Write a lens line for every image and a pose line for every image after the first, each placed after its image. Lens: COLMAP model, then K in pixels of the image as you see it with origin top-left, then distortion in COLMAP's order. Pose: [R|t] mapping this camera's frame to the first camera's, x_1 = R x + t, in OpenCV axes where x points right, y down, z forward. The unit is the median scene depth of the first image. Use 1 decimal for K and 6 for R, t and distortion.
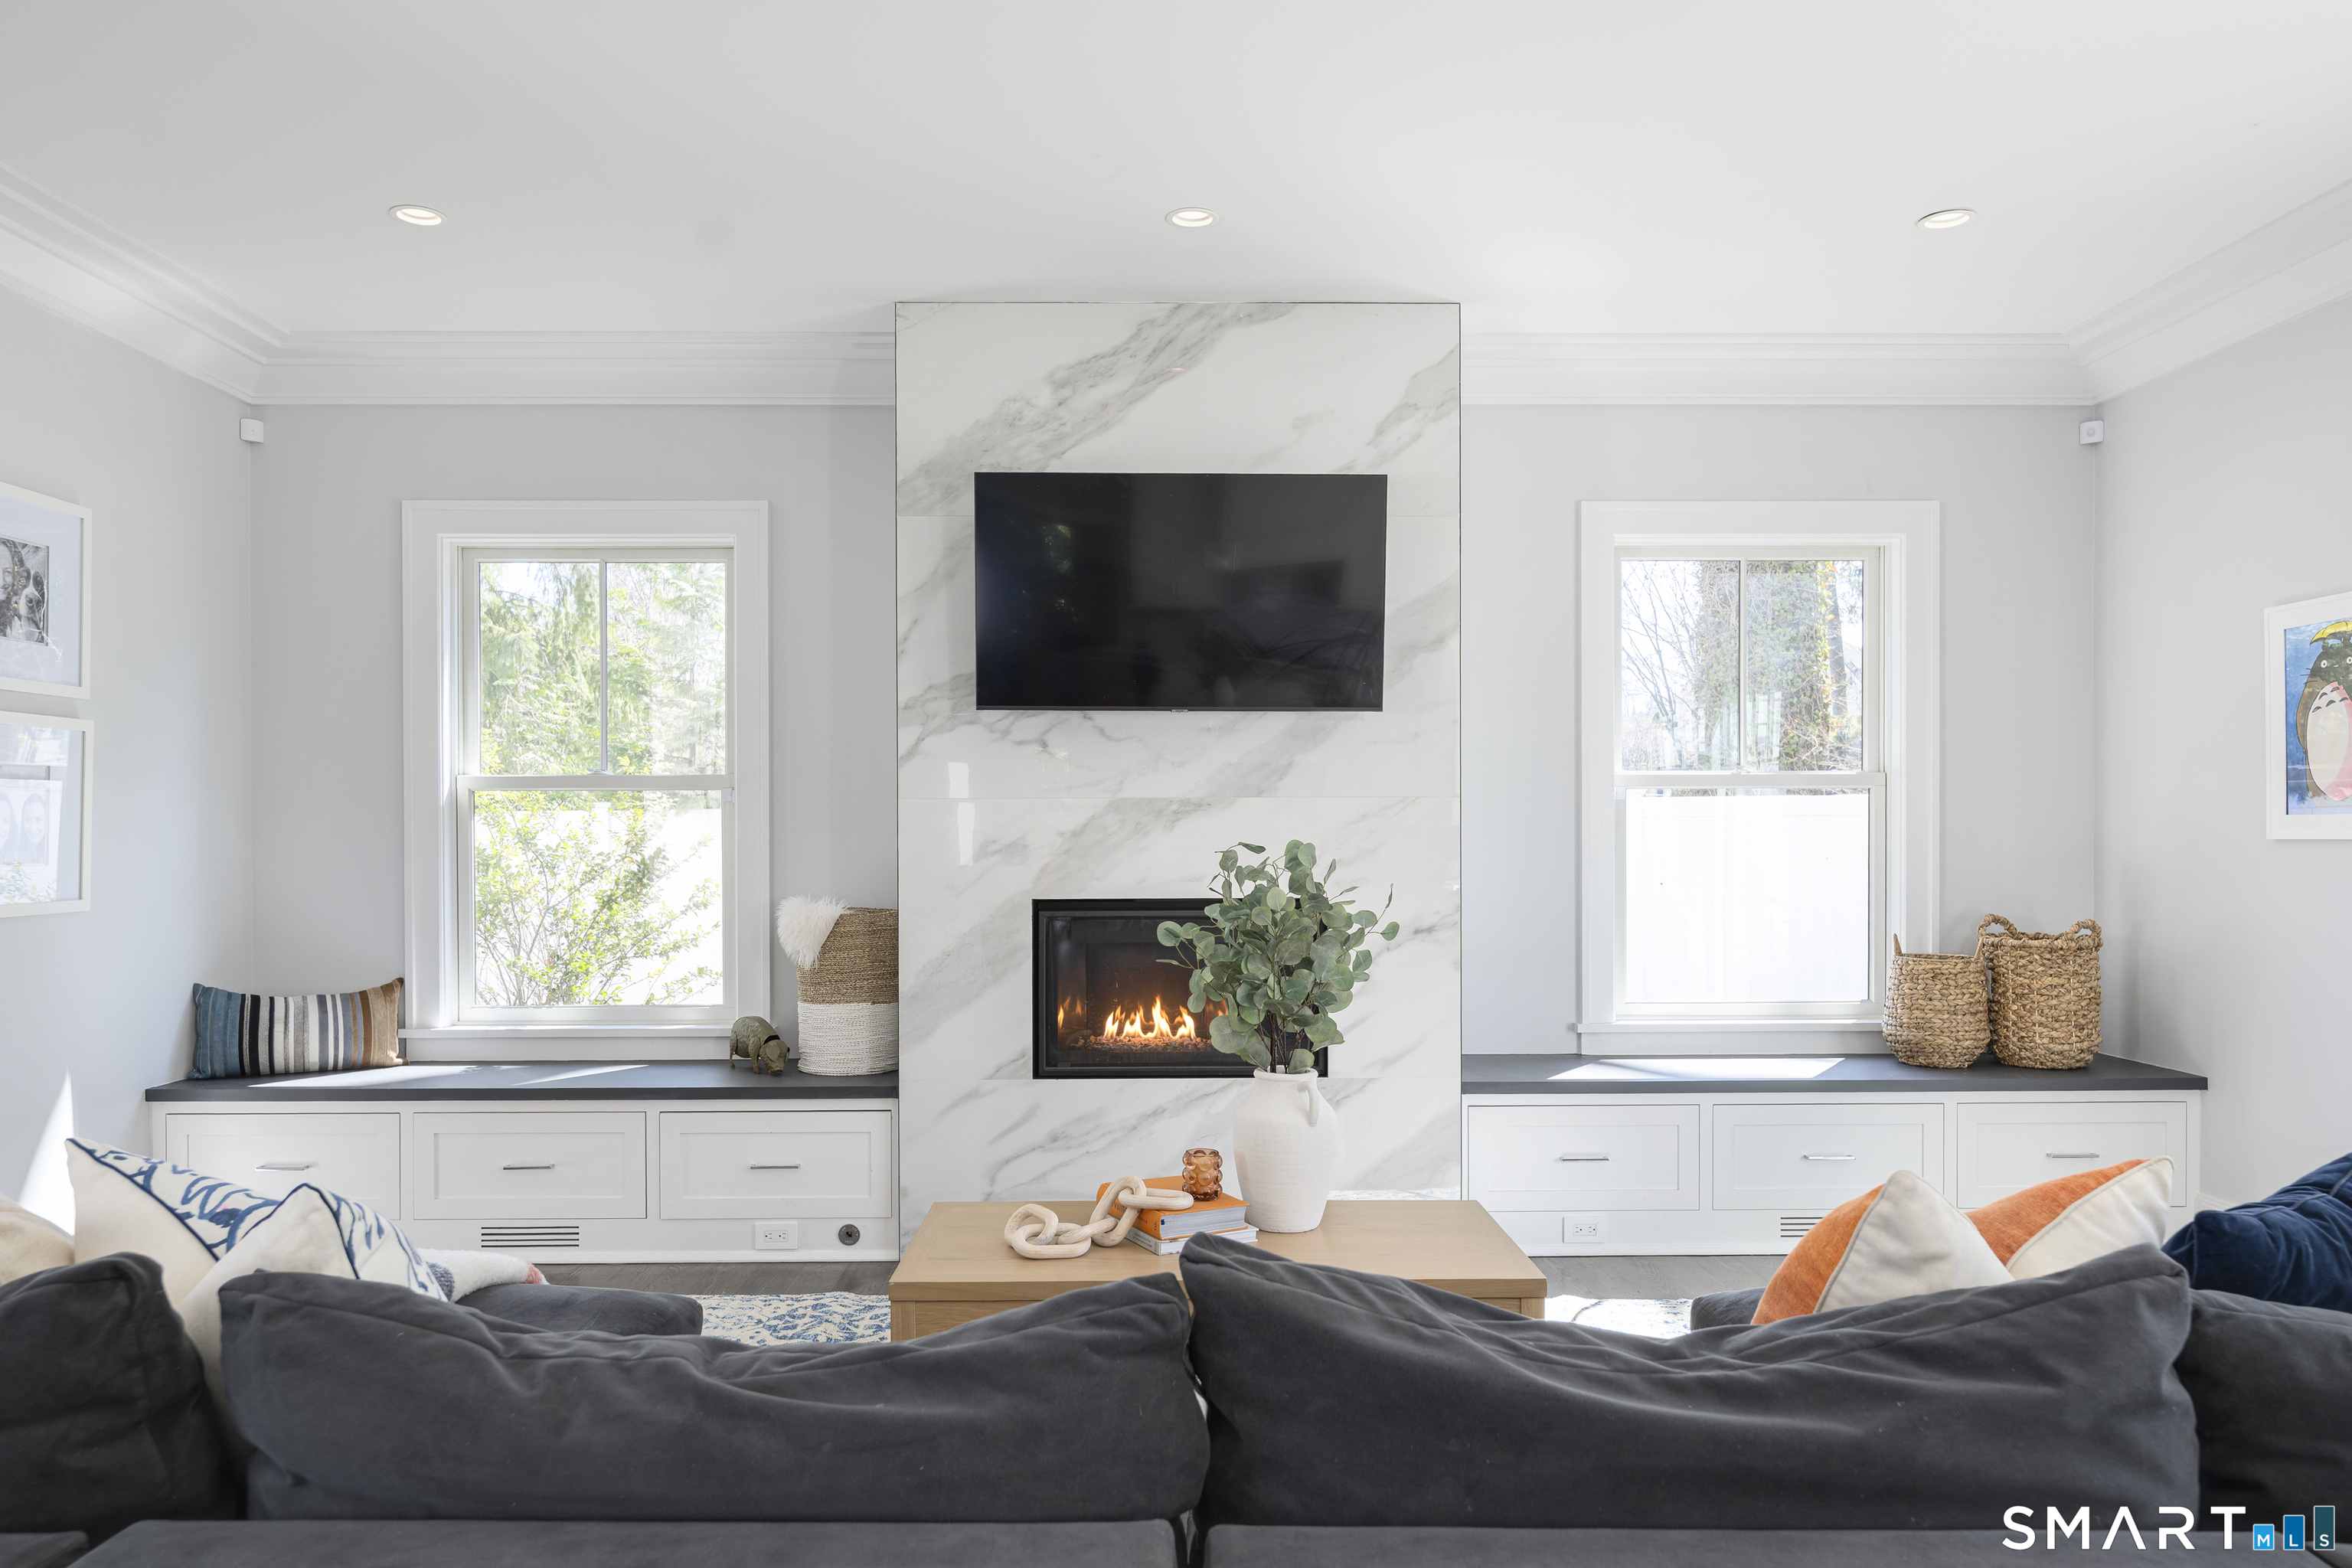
lens RADIAL K [[1500.2, 0, 1177.5], [0, 1500.2, 842.8], [0, 0, 1]] dist [-0.000717, -0.000537]
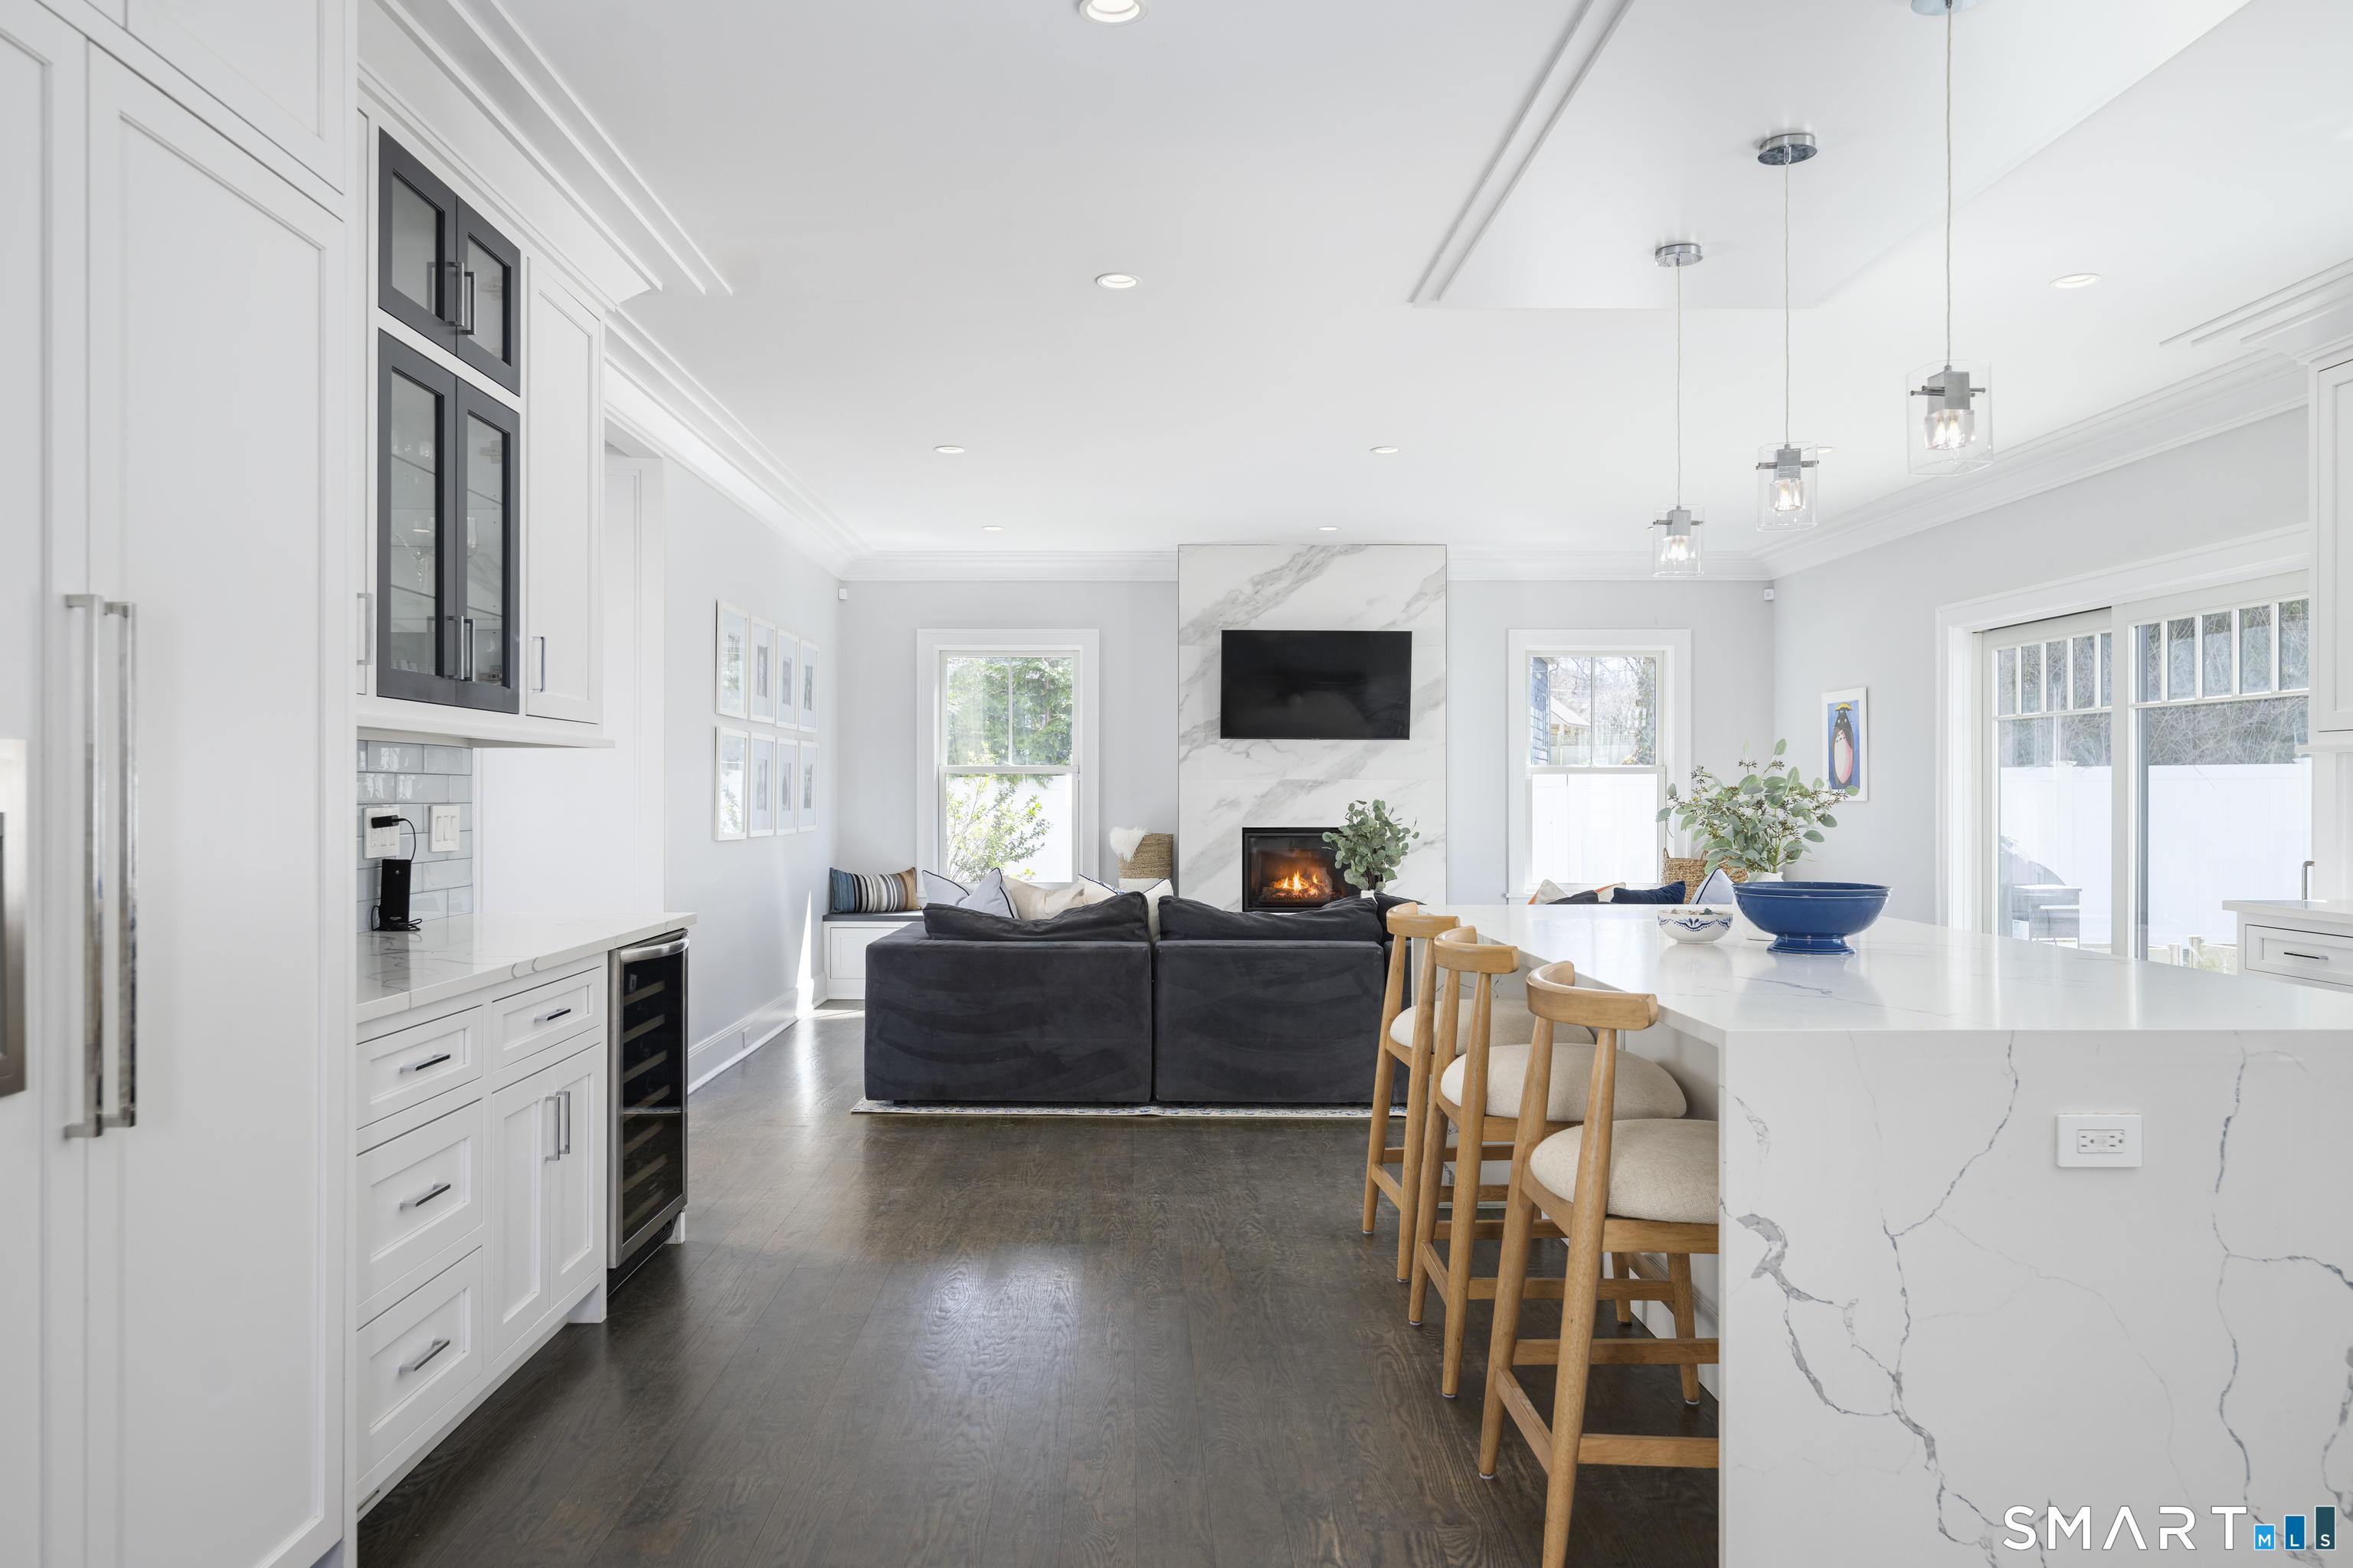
lens RADIAL K [[1596.1, 0, 1131.6], [0, 1596.1, 789.0], [0, 0, 1]] dist [0.001334, 0.002092]
pose [[0.999811, 0.003363, -0.019131, -0.209526], [-0.003550, 0.999946, -0.009768, 0.006156], [0.019097, 0.009834, 0.999769, -1.246517]]
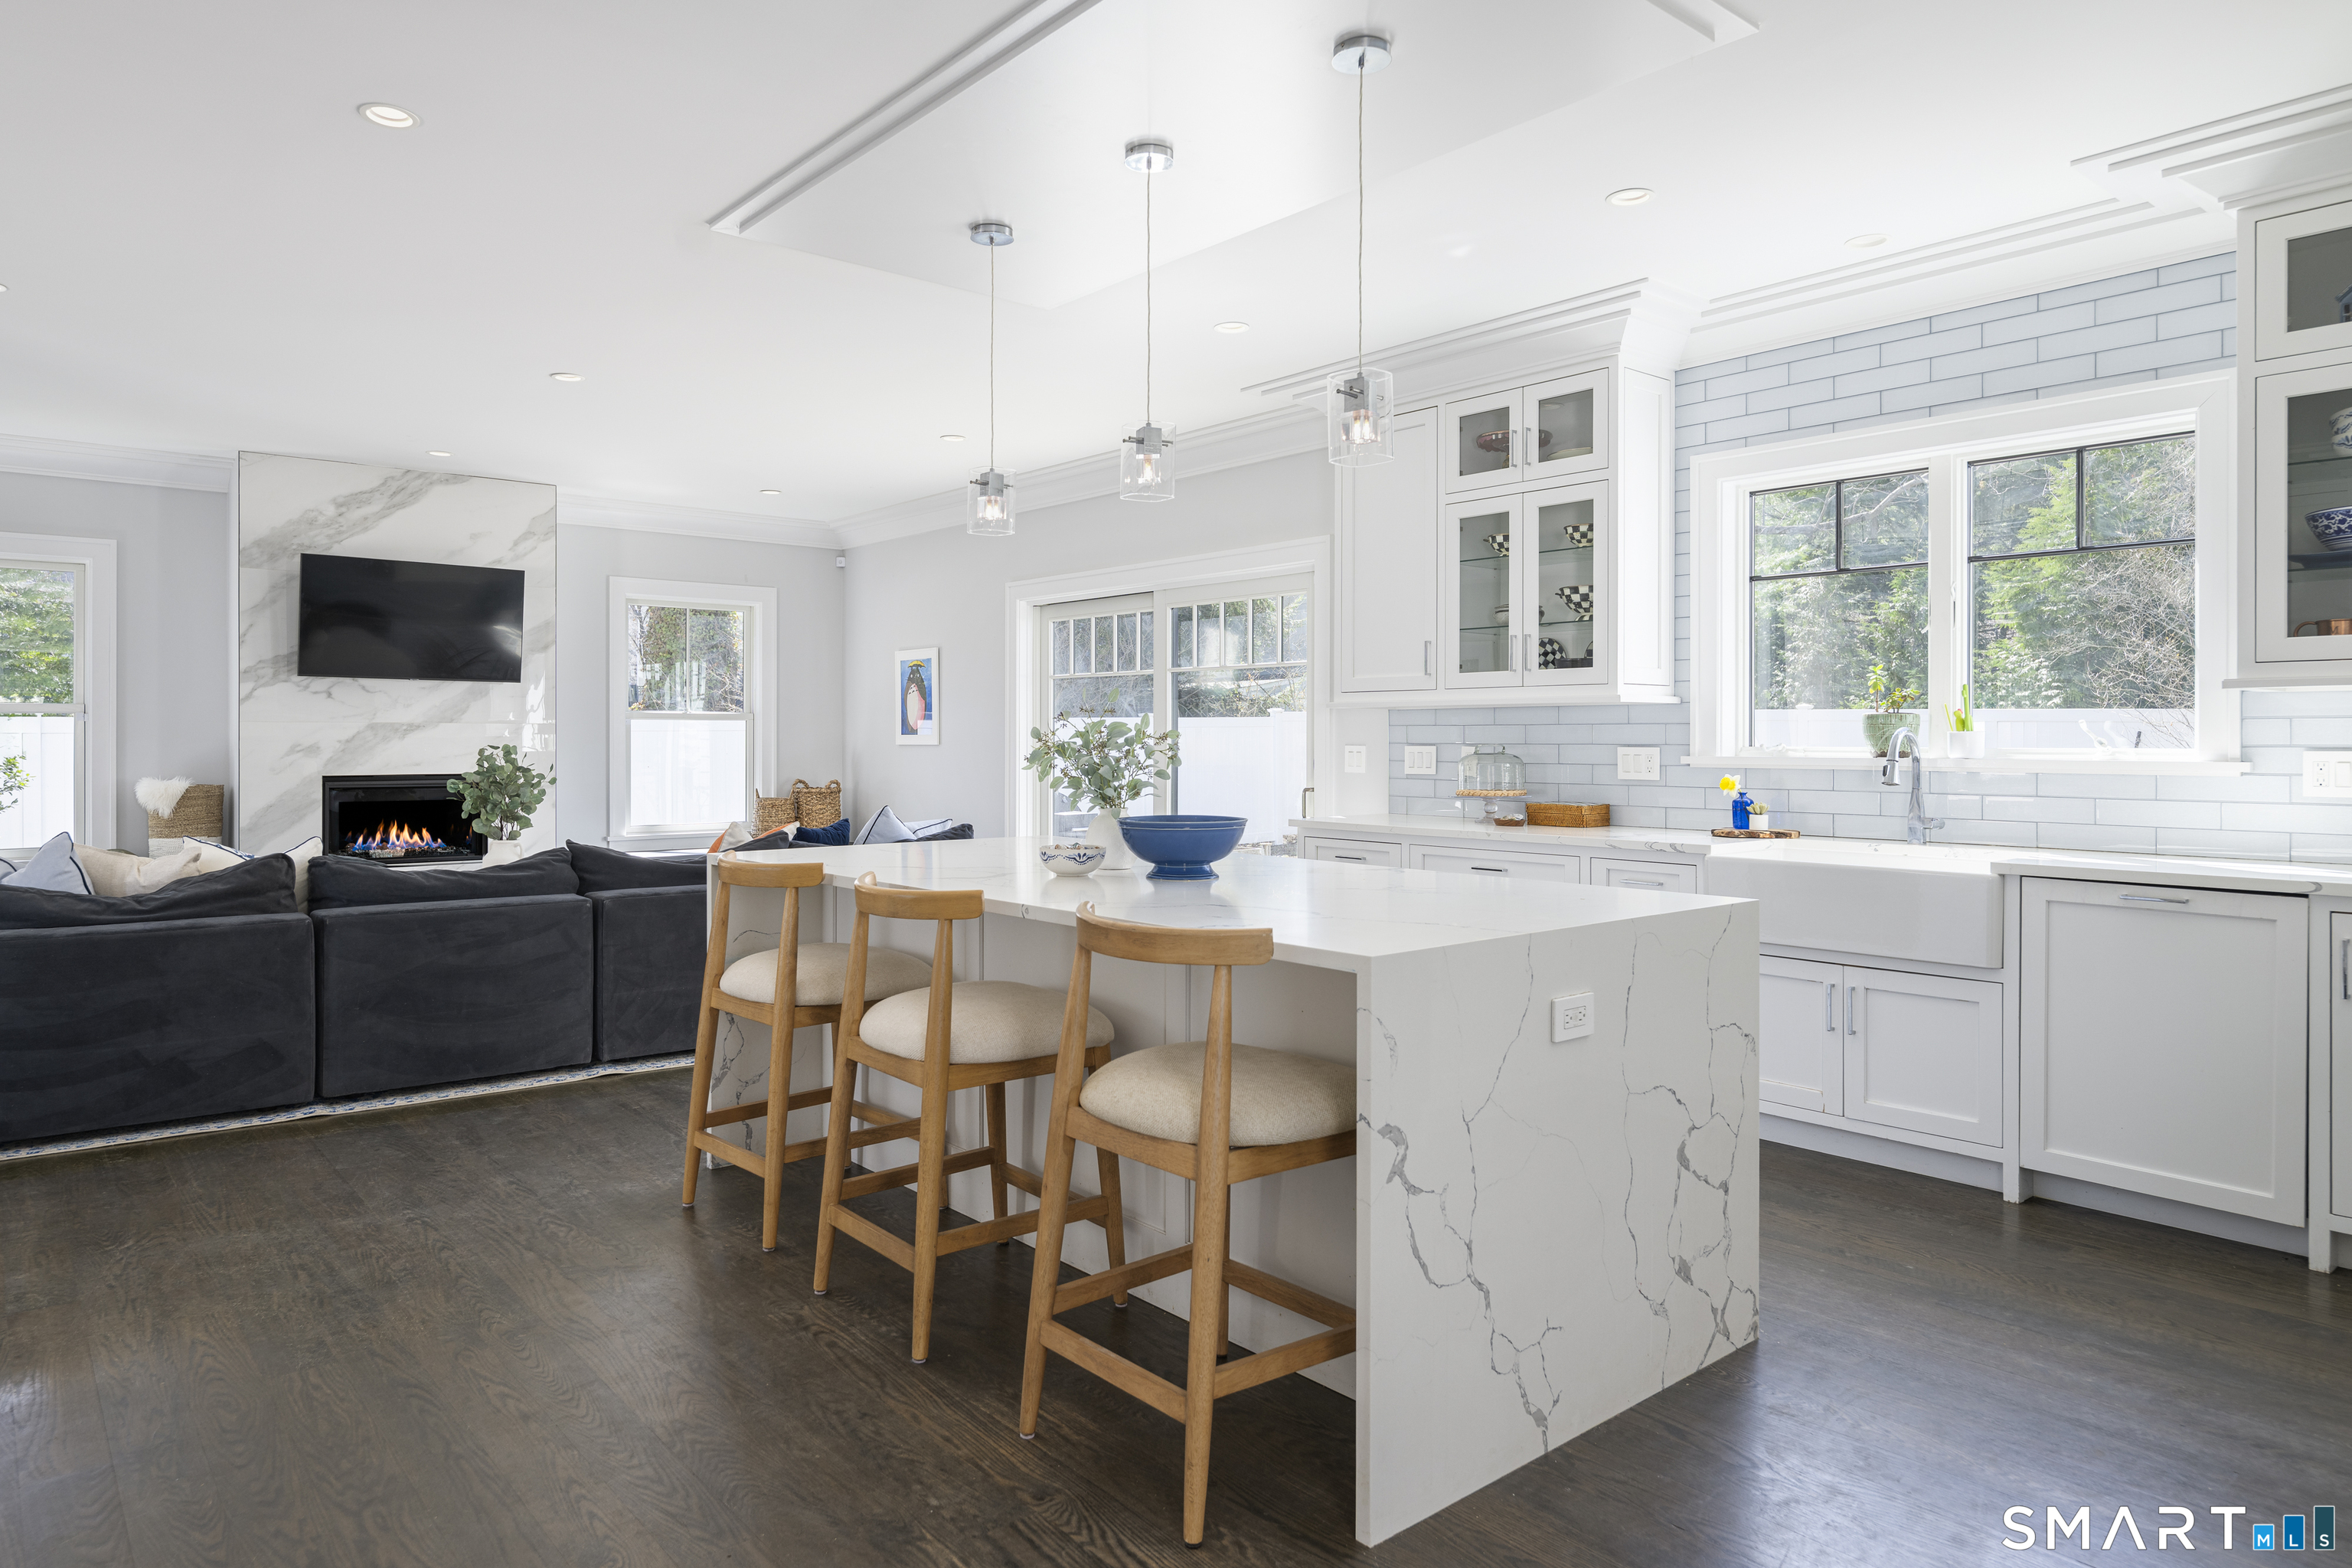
lens RADIAL K [[1433.9, 0, 1124.8], [0, 1433.9, 740.4], [0, 0, 1]] dist [0.000058, 0.000568]
pose [[0.785233, 0.003637, 0.619190, -0.421408], [0.001097, 0.999973, -0.007265, 0.007336], [-0.619200, 0.006384, 0.785208, -1.042991]]
